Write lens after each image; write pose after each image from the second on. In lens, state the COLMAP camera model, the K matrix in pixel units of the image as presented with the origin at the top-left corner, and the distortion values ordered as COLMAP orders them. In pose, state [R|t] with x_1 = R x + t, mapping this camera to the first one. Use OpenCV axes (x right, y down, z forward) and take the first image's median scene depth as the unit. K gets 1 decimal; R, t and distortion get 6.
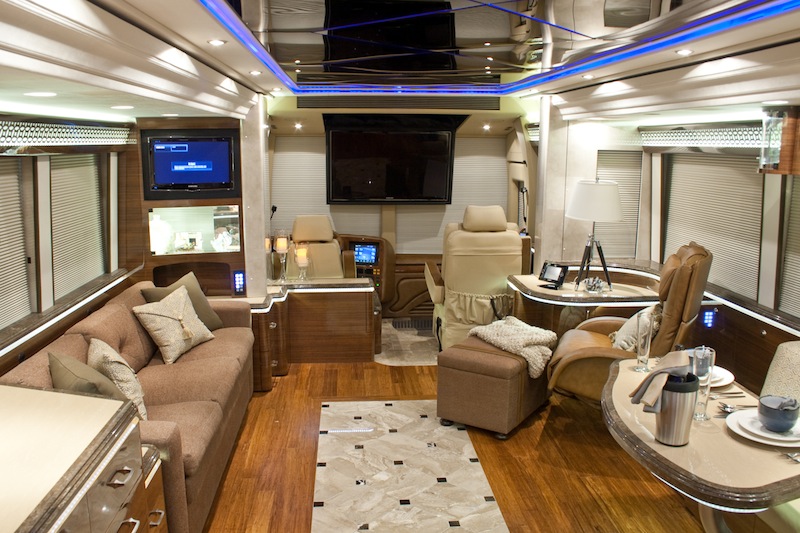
lens RADIAL K [[664.1, 0, 398.1], [0, 664.1, 277.4], [0, 0, 1]] dist [-0.165683, 0.133802]
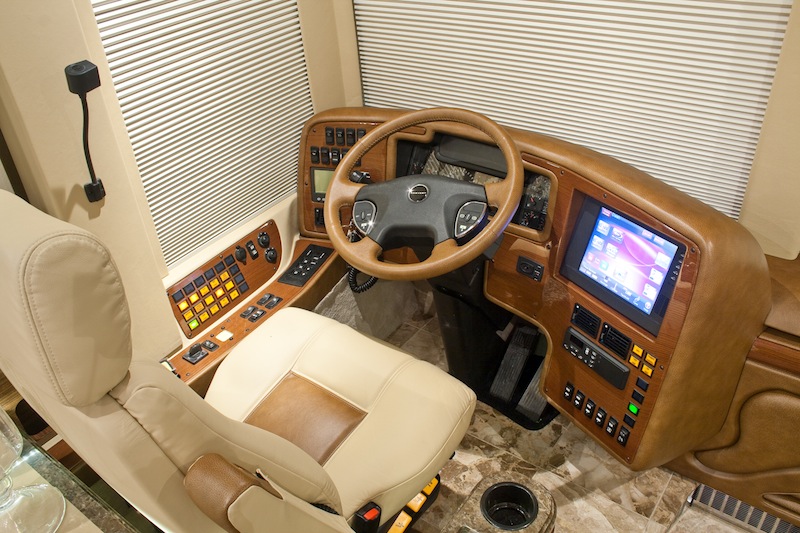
lens RADIAL K [[664.1, 0, 398.1], [0, 664.1, 277.4], [0, 0, 1]] dist [-0.165683, 0.133802]
pose [[0.746081, 0.339206, -0.572977, 0.031909], [-0.055183, 0.889051, 0.454471, -0.180161], [0.663565, -0.307453, 0.682022, 1.106152]]
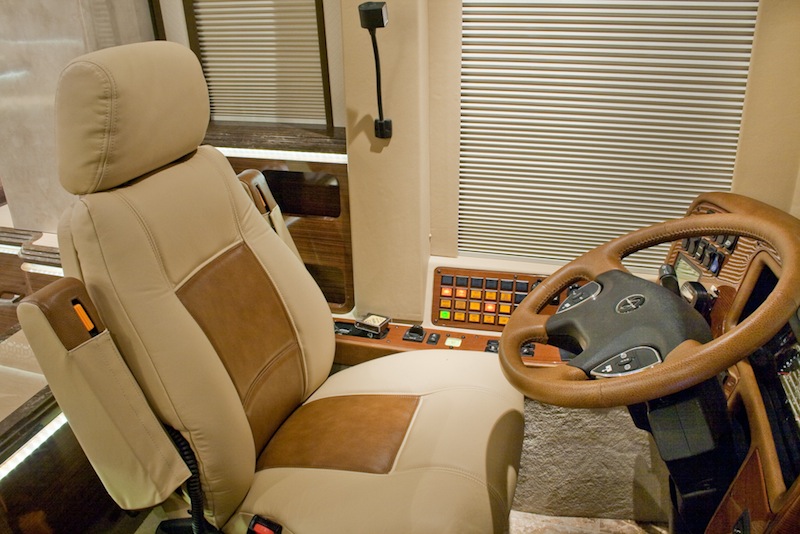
lens RADIAL K [[664.1, 0, 398.1], [0, 664.1, 277.9], [0, 0, 1]] dist [-0.165683, 0.133802]
pose [[-0.345732, 0.416789, -0.840688, 0.044704], [-0.161823, 0.856030, 0.490944, -0.170897], [0.924274, 0.305778, -0.228511, 1.328608]]
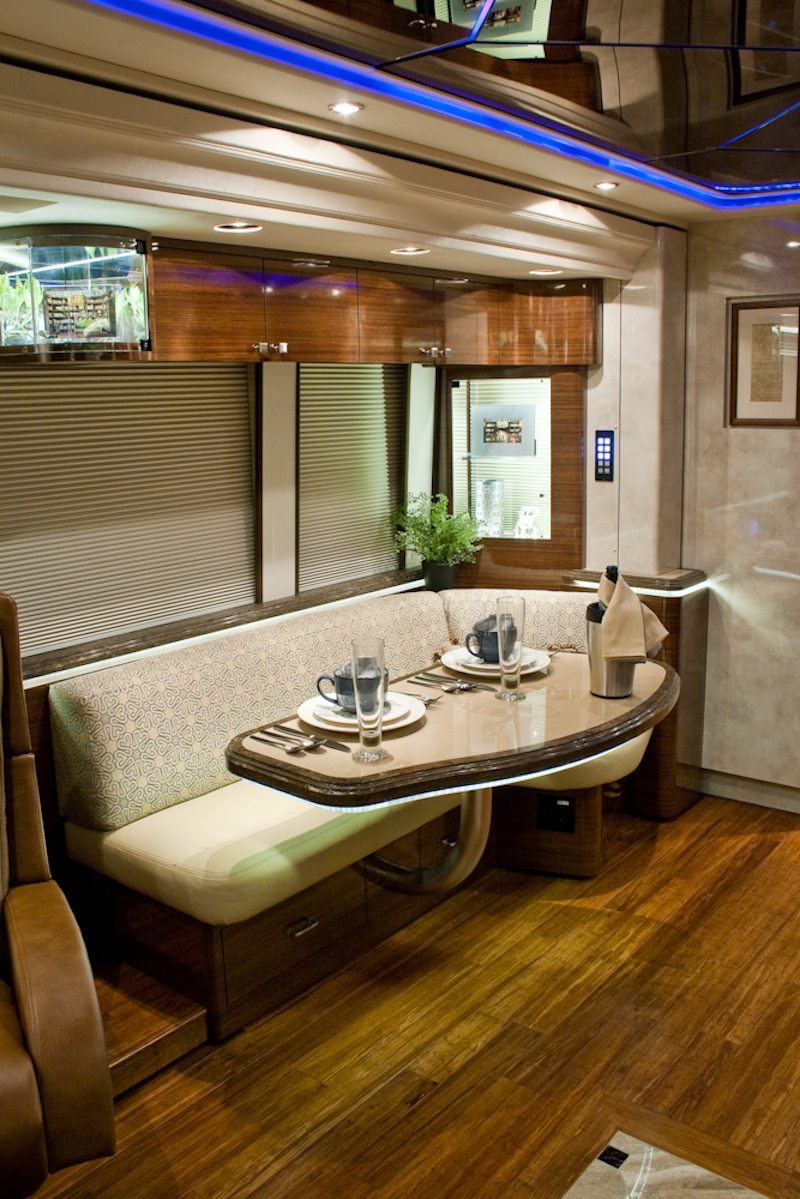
lens RADIAL K [[1024.3, 0, 410.5], [0, 1024.3, 604.8], [0, 0, 1]] dist [-0.169500, 0.144974]
pose [[-0.732969, -0.128682, 0.667981, -0.087096], [0.152520, 0.925860, 0.345719, -0.134494], [-0.662944, 0.355281, -0.659000, 0.868641]]
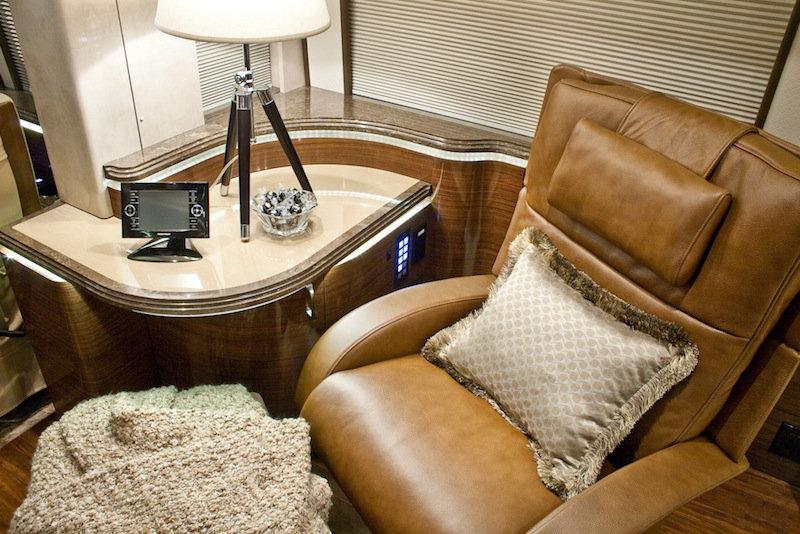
lens RADIAL K [[660.3, 0, 397.5], [0, 660.3, 279.4], [0, 0, 1]] dist [-0.159916, 0.128851]
pose [[0.601284, -0.430109, 0.673397, 0.068335], [0.133844, 0.885071, 0.445797, -0.106560], [-0.787746, -0.177921, 0.589747, 0.696323]]
